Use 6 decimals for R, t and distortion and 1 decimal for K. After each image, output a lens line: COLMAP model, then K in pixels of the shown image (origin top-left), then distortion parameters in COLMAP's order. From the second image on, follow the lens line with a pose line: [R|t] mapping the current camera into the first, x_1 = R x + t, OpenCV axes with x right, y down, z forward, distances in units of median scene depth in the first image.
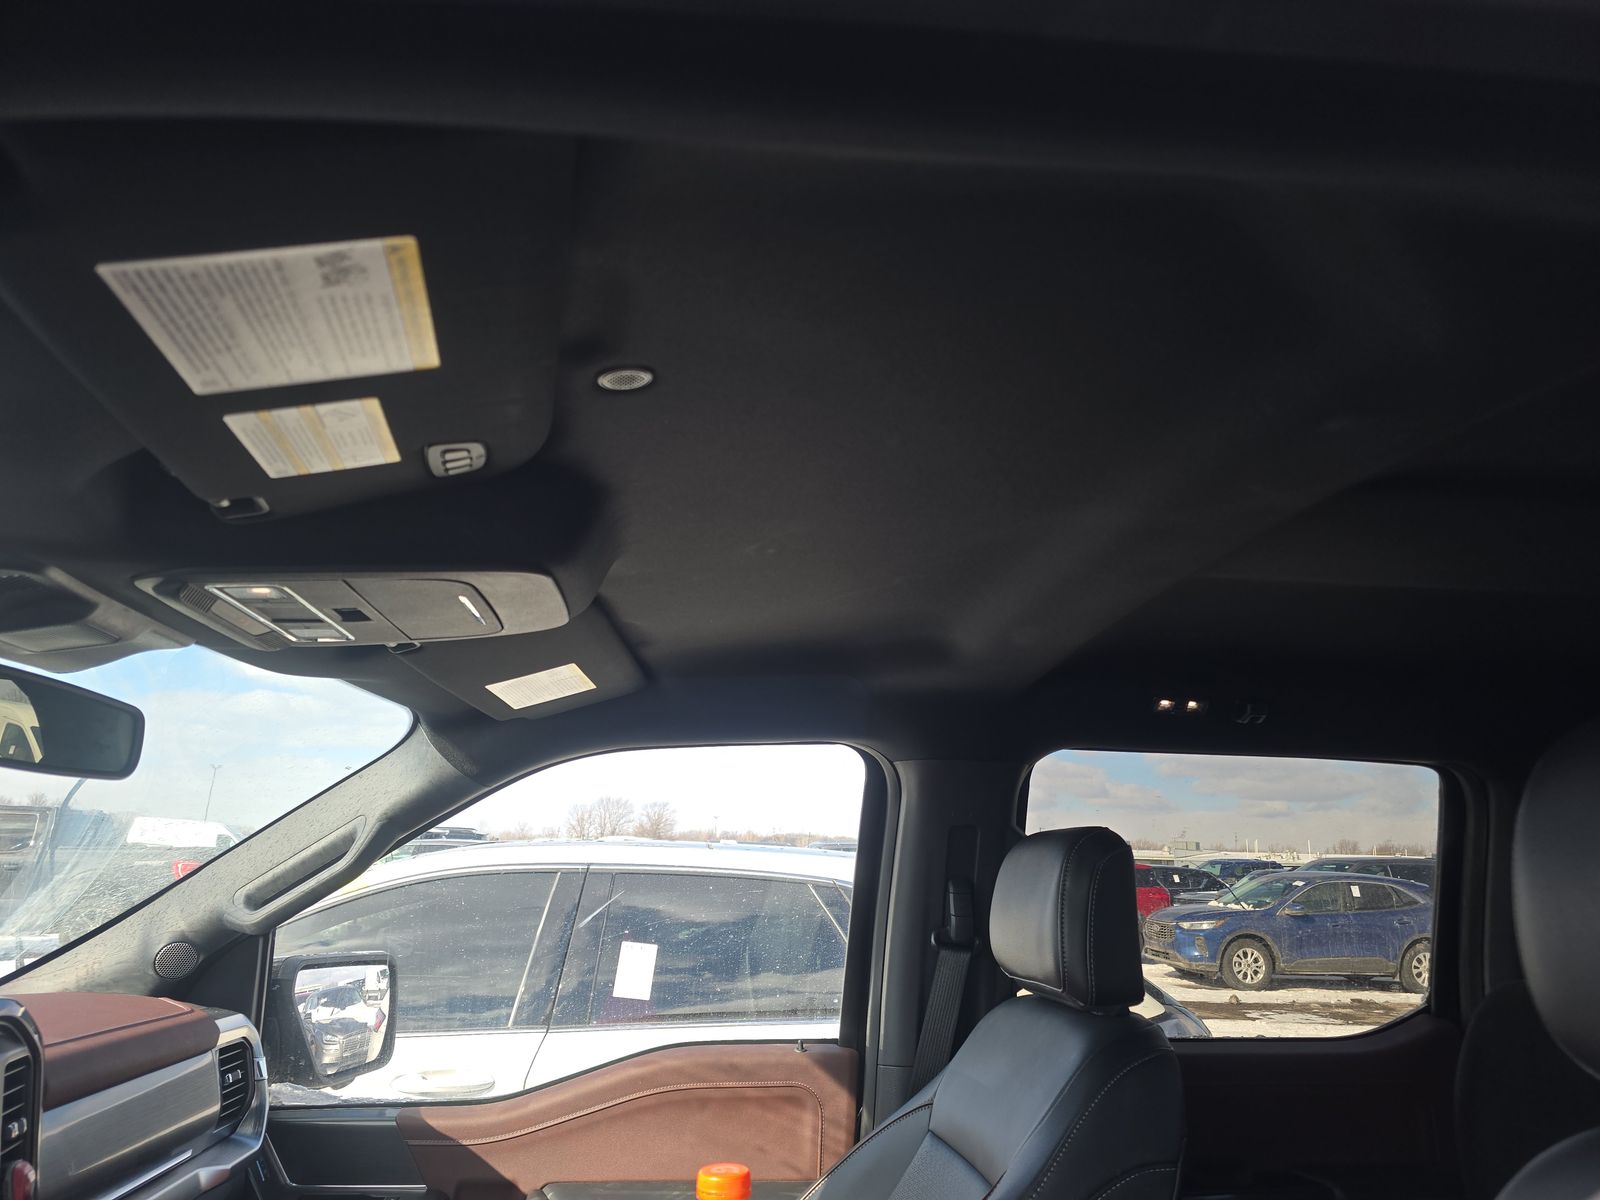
lens RADIAL K [[1081.1, 0, 811.2], [0, 1081.1, 601.3], [0, 0, 1]] dist [0.060620, -0.051891]
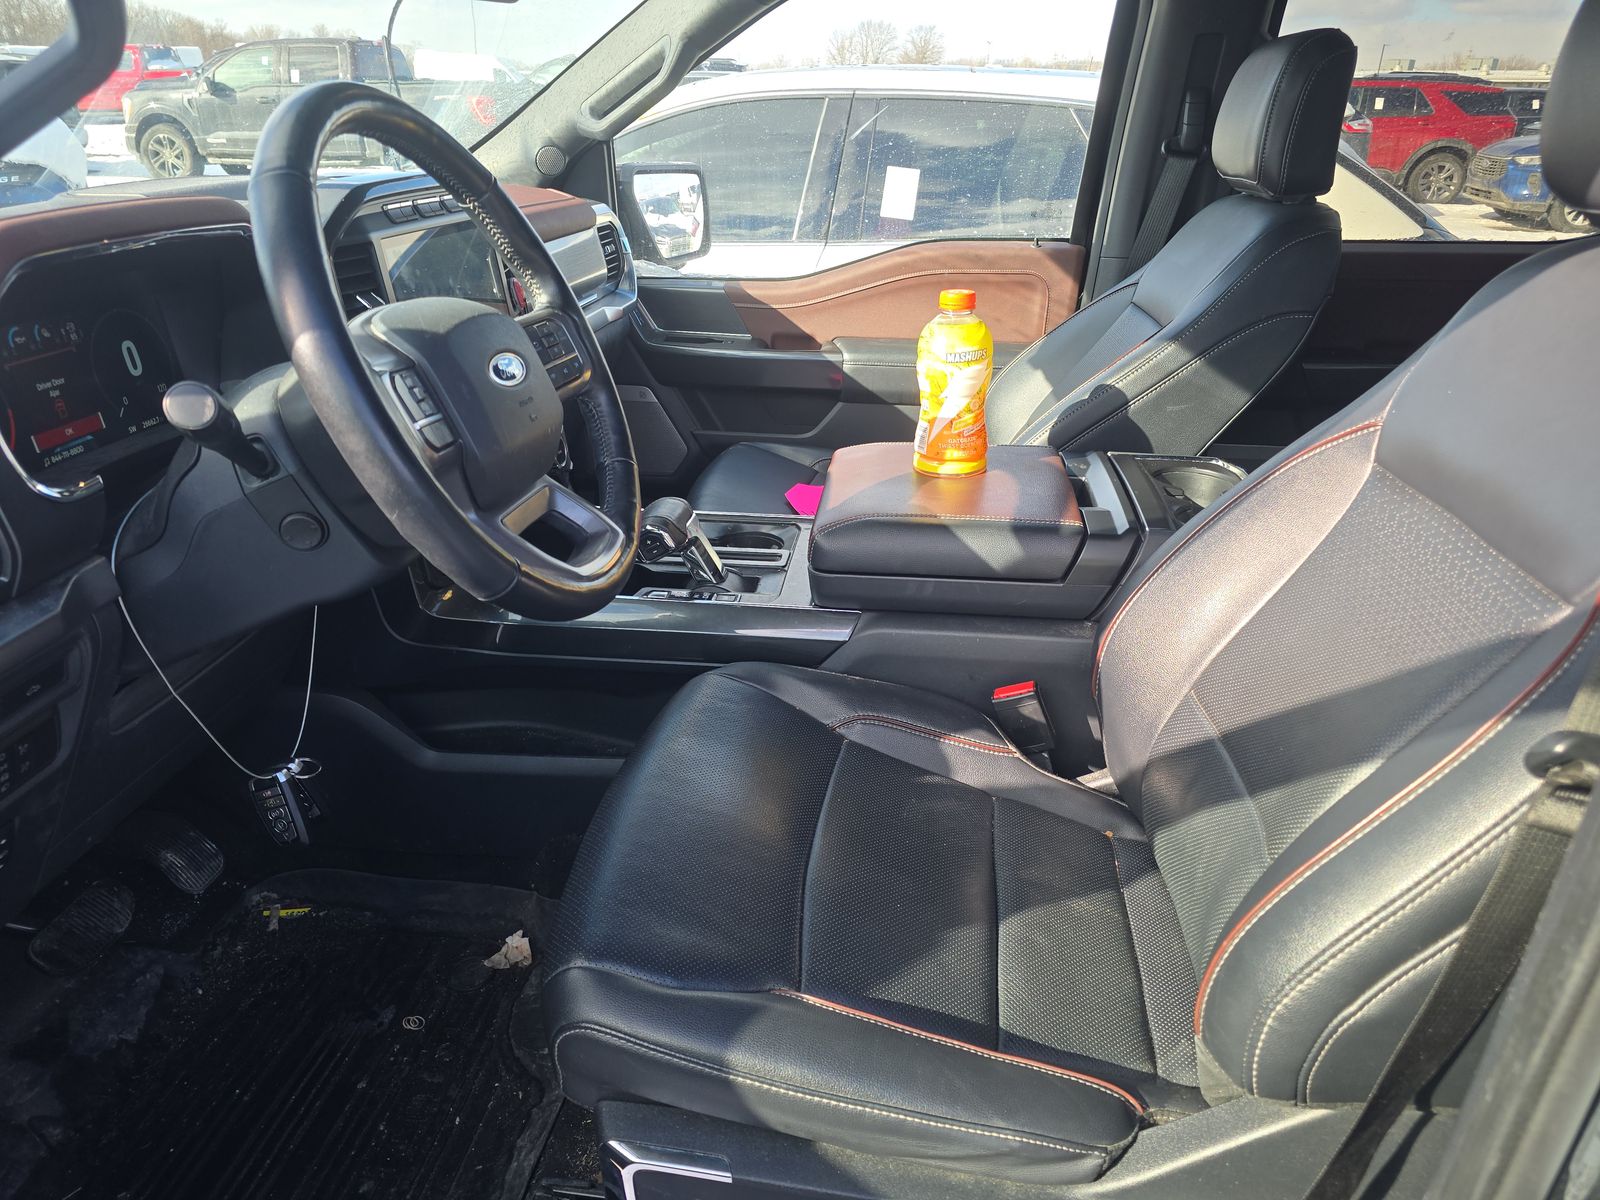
lens RADIAL K [[1081.1, 0, 811.2], [0, 1081.1, 601.3], [0, 0, 1]] dist [0.060620, -0.051891]
pose [[0.973621, 0.085707, -0.211465, 0.037992], [0.063747, 0.787695, 0.612758, -0.032901], [0.219087, -0.610074, 0.761453, -0.214742]]
